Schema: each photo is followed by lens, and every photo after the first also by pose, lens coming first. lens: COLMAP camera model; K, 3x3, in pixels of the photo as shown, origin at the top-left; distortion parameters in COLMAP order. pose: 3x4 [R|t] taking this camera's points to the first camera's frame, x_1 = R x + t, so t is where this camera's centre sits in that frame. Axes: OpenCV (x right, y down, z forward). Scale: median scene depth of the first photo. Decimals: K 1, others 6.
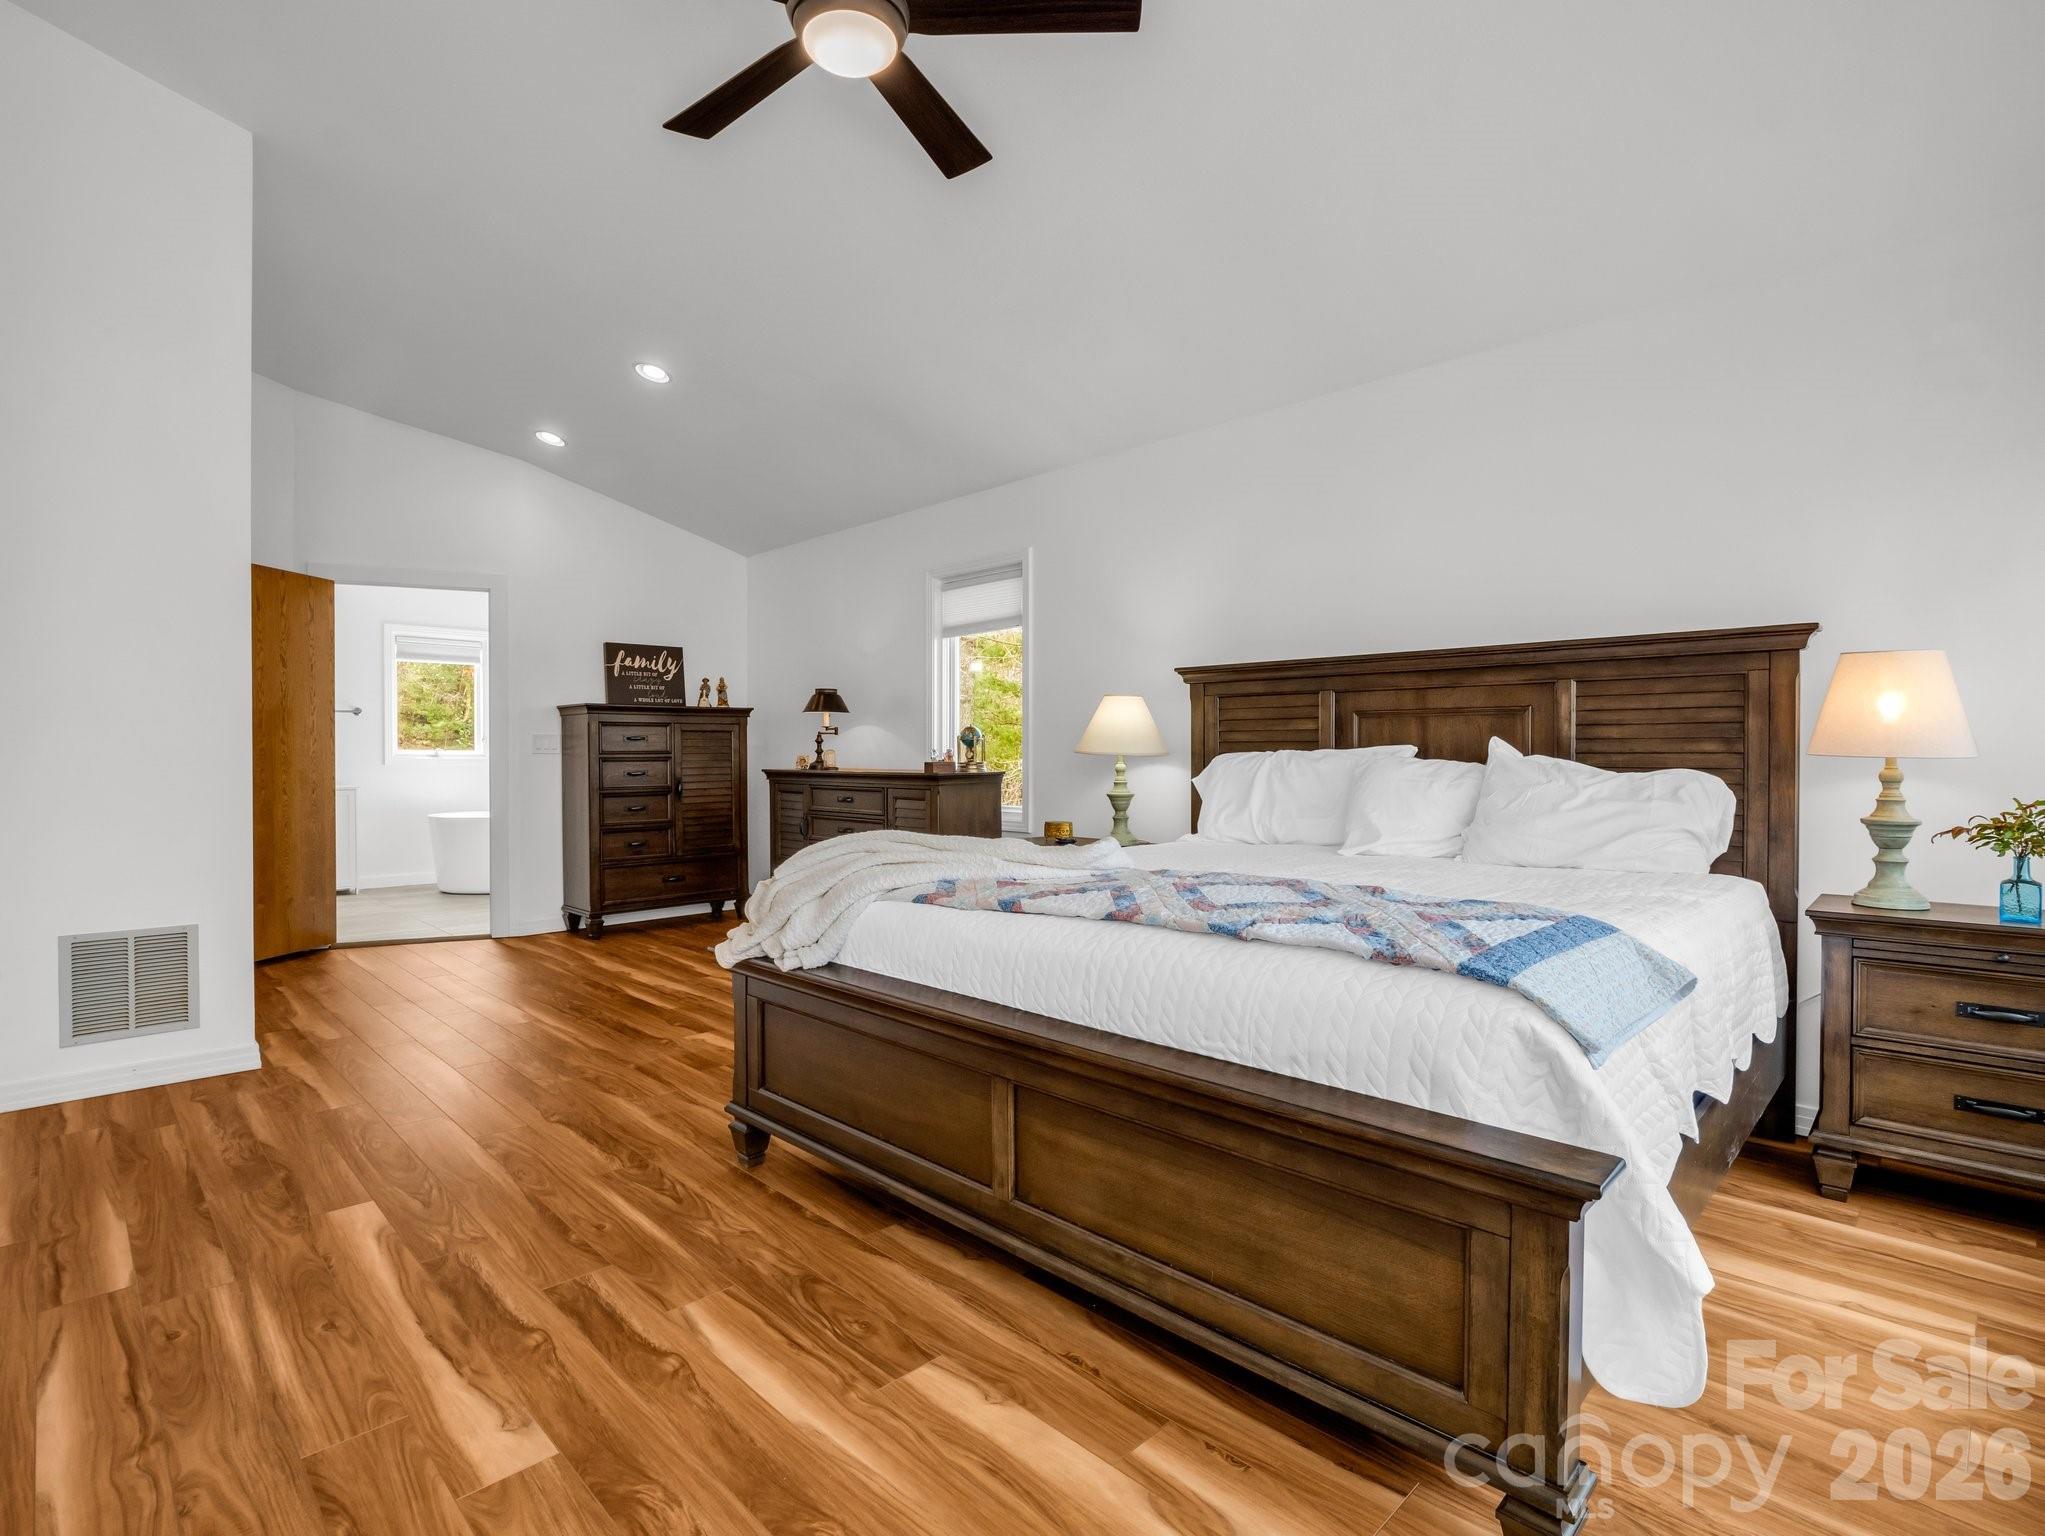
lens RADIAL K [[992.0, 0, 994.2], [0, 992.0, 759.6], [0, 0, 1]] dist [0.003625, -0.012766]
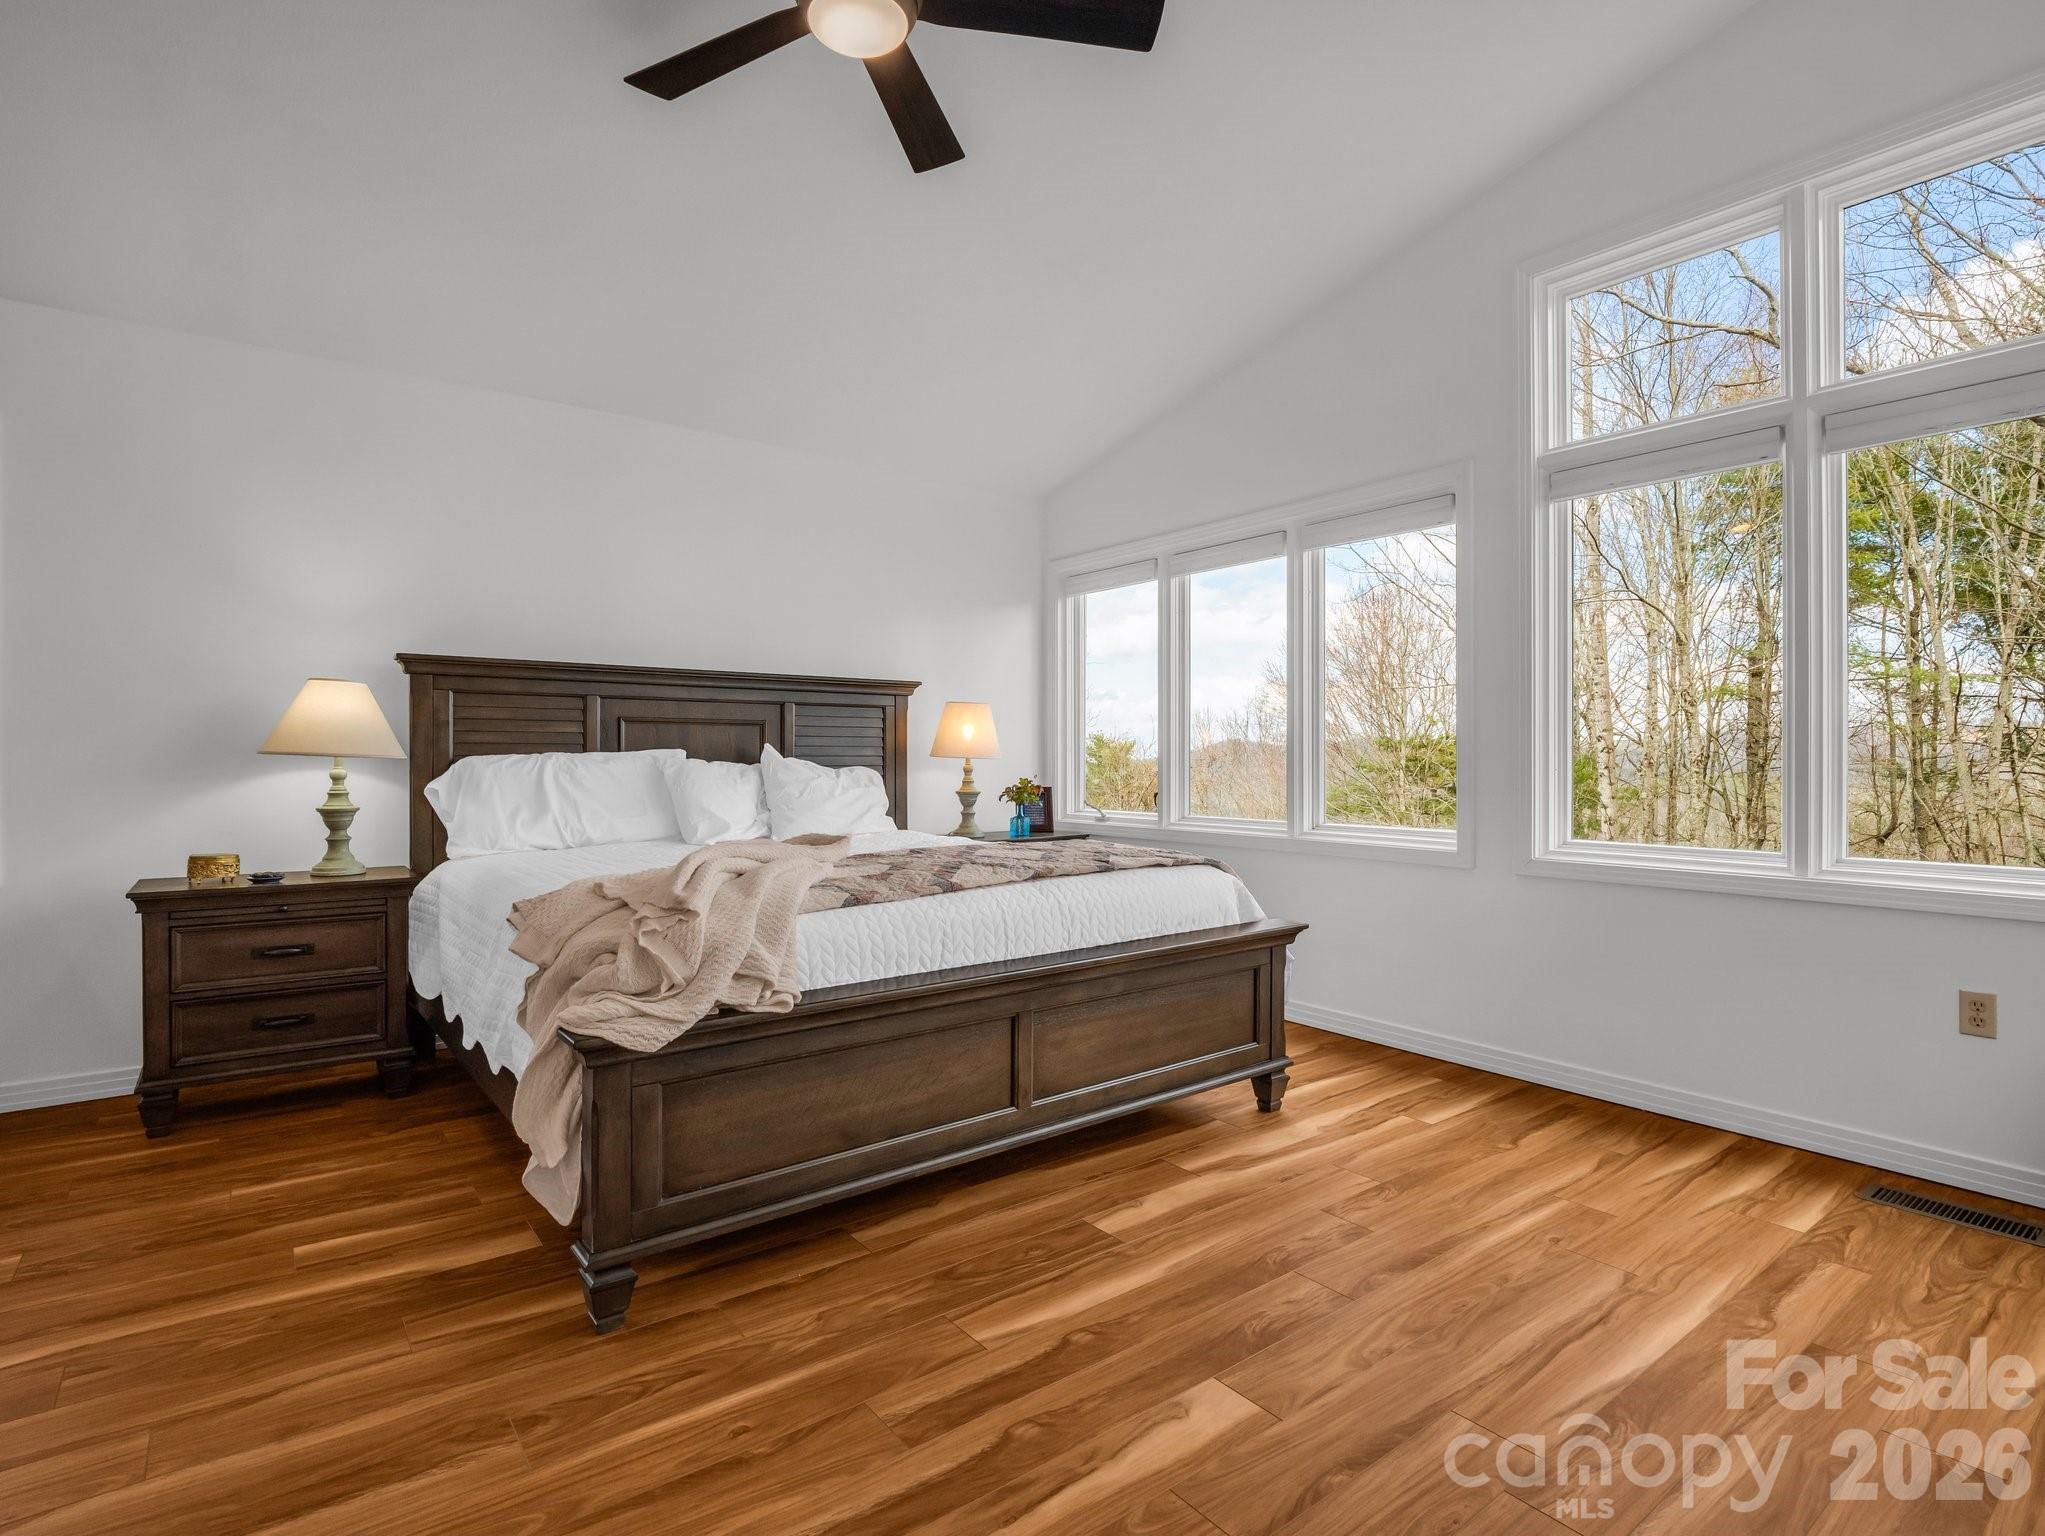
lens RADIAL K [[992.0, 0, 994.2], [0, 992.0, 759.6], [0, 0, 1]] dist [0.003625, -0.012766]
pose [[0.157141, -0.004338, 0.987567, -1.002111], [0.004160, 0.999984, 0.003731, -0.007386], [-0.987567, 0.003522, 0.157156, 0.669108]]
